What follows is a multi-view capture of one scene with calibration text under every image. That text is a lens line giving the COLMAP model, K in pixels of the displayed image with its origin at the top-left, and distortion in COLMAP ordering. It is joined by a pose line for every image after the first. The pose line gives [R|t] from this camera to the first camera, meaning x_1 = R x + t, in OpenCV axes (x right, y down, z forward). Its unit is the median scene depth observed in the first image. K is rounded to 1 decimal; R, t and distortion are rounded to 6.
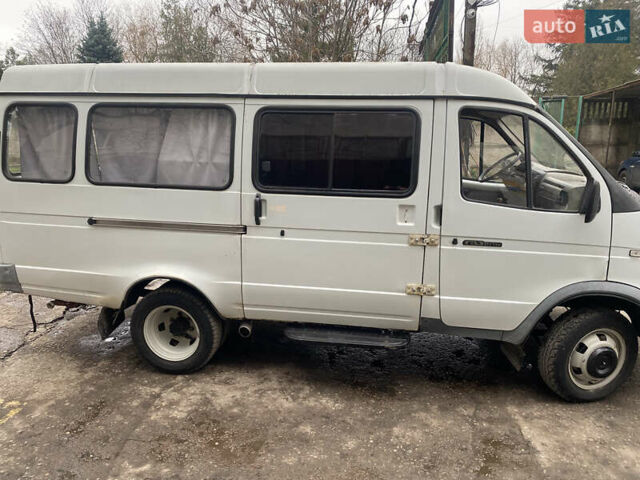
lens RADIAL K [[483.0, 0, 320.0], [0, 483.0, 240.0], [0, 0, 1]] dist [0.000036, 0.005891]
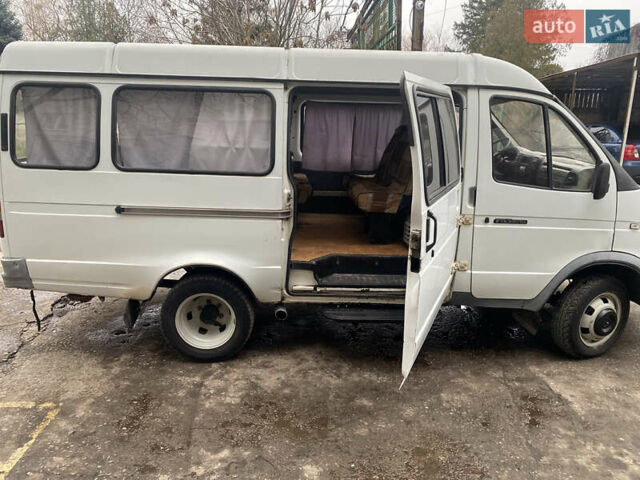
lens RADIAL K [[479.5, 0, 320.0], [0, 479.5, 240.0], [0, 0, 1]] dist [0.008295, -0.002590]
pose [[0.984909, -0.033410, 0.169816, -0.261723], [0.028407, 0.999090, 0.031809, 0.002311], [-0.170724, -0.026505, 0.984962, -0.003870]]
